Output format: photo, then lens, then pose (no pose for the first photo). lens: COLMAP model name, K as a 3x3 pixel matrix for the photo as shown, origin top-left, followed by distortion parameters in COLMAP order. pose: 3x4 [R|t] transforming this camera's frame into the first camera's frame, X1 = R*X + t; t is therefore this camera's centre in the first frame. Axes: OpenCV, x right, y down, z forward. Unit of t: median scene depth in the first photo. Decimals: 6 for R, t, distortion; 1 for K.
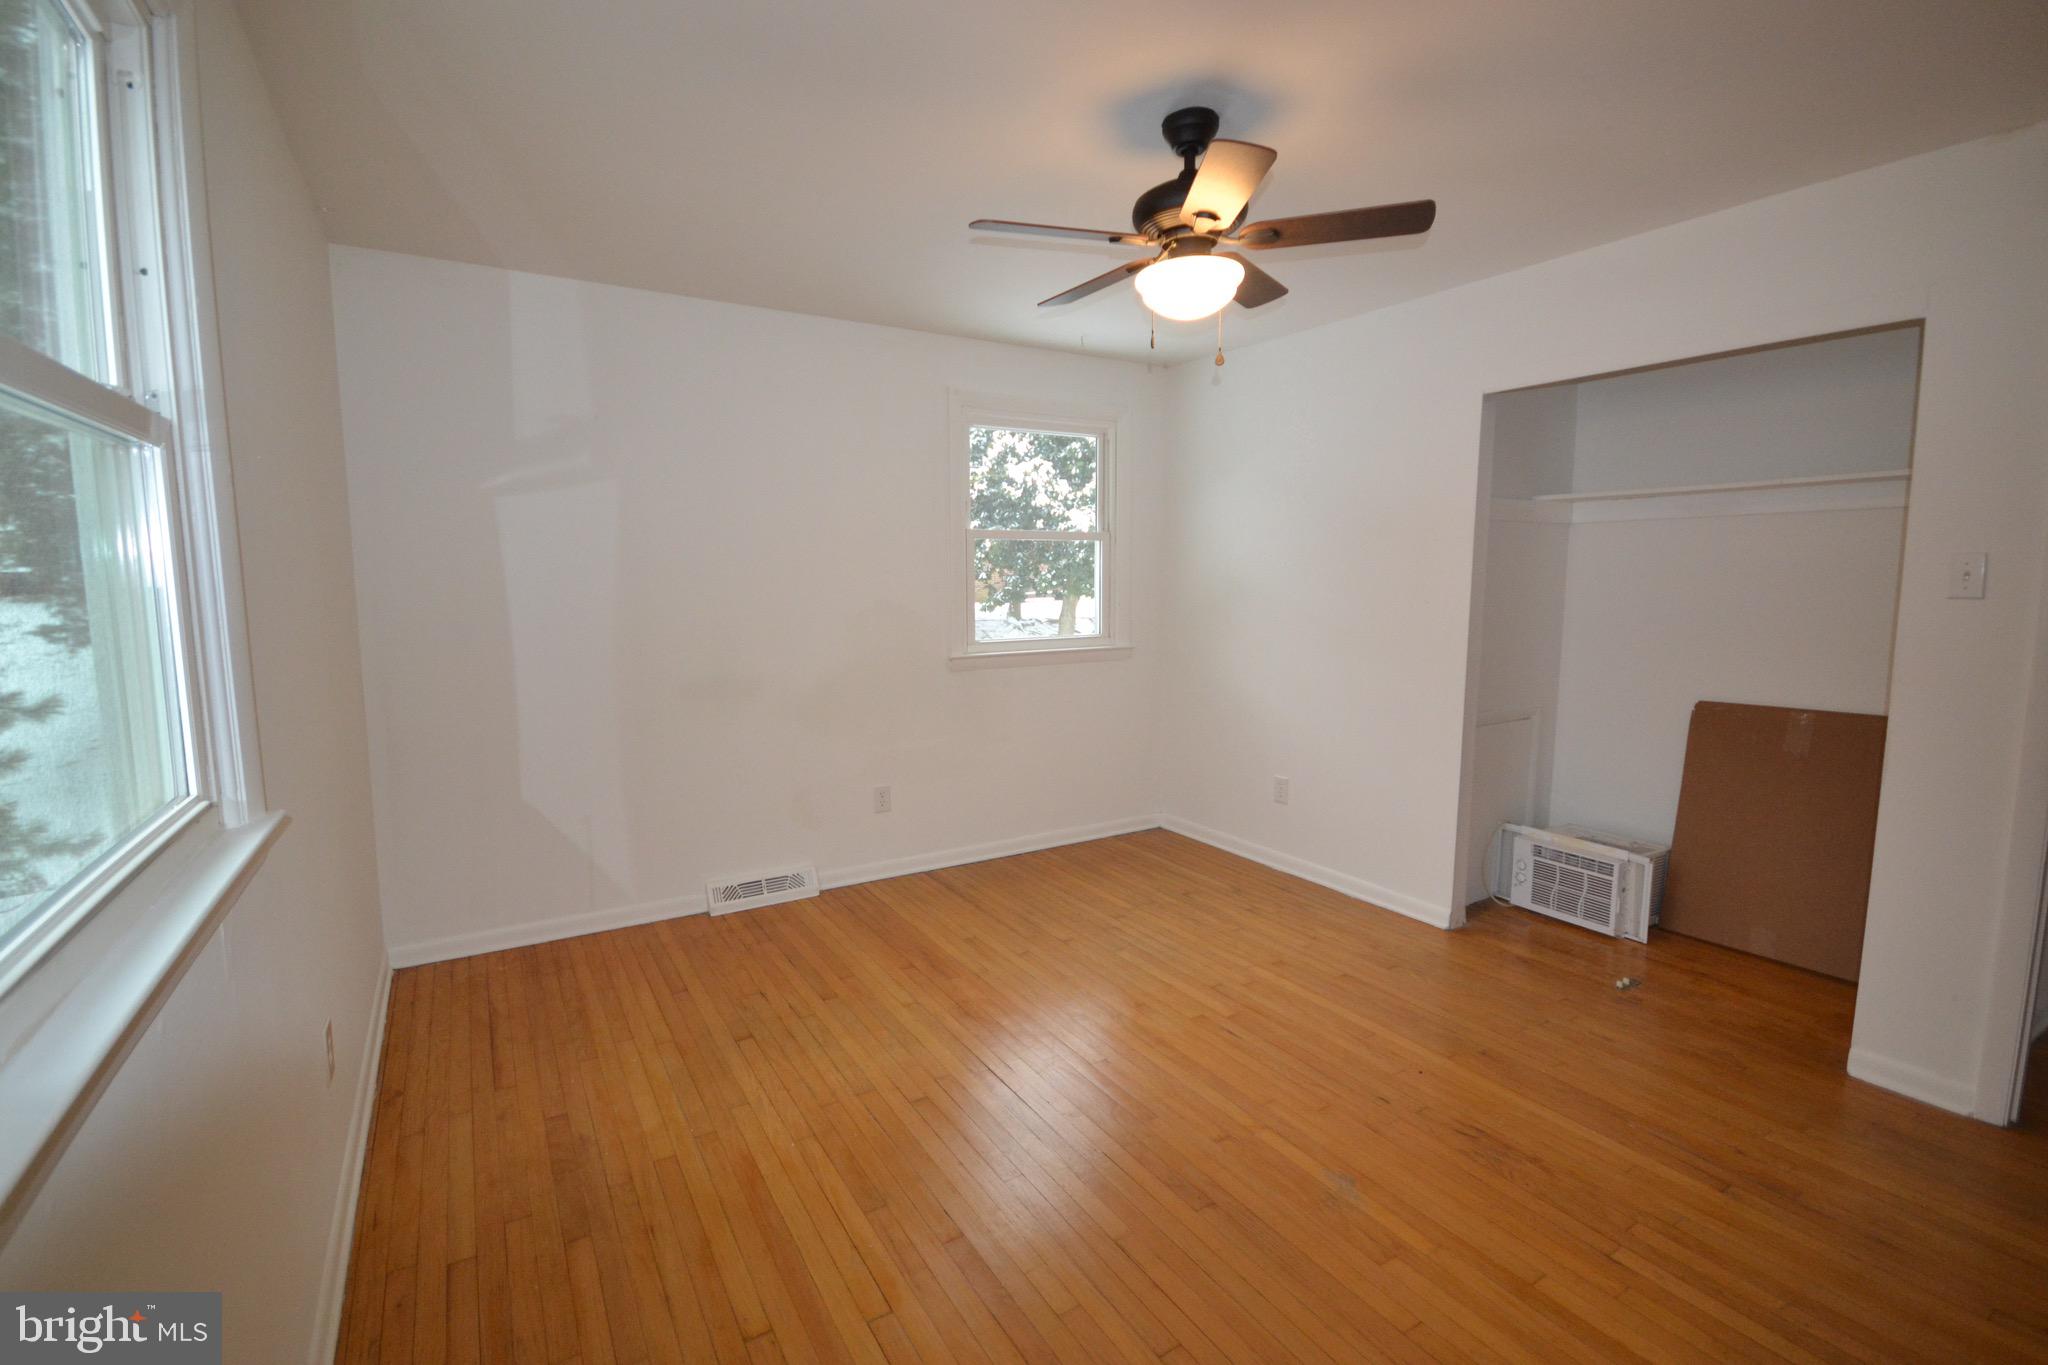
lens RADIAL K [[915.5, 0, 1010.6], [0, 915.5, 675.0], [0, 0, 1]] dist [-0.000835, 0.000384]
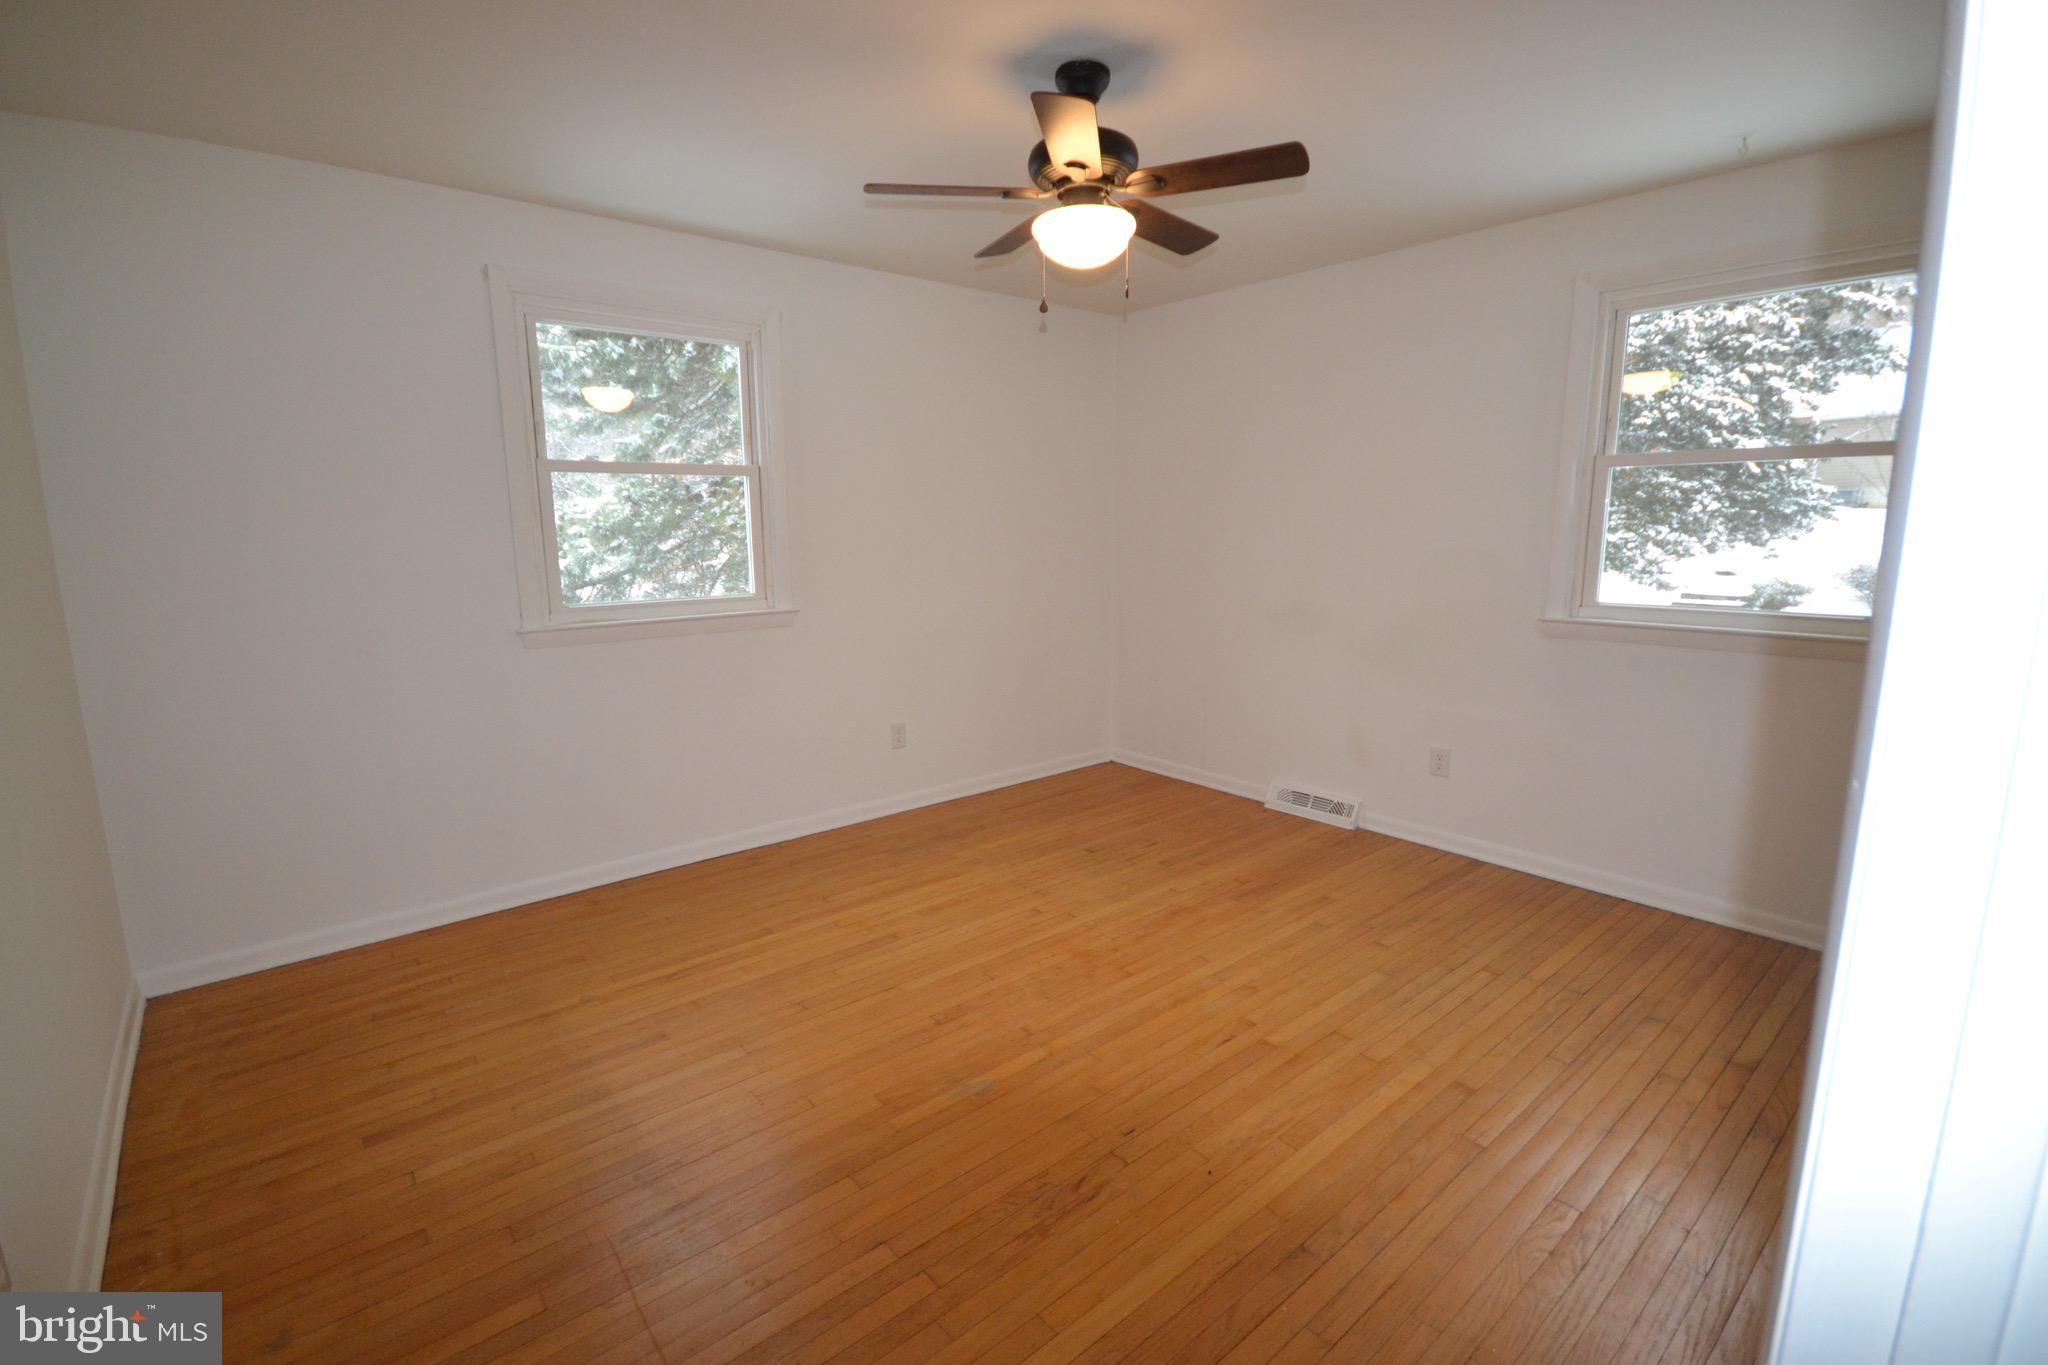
lens RADIAL K [[915.5, 0, 1010.6], [0, 915.5, 675.0], [0, 0, 1]] dist [-0.000835, 0.000384]
pose [[0.156758, 0.166937, -0.973426, 0.831356], [-0.105922, 0.982768, 0.151482, -0.054669], [0.981941, 0.079361, 0.171739, 0.510072]]
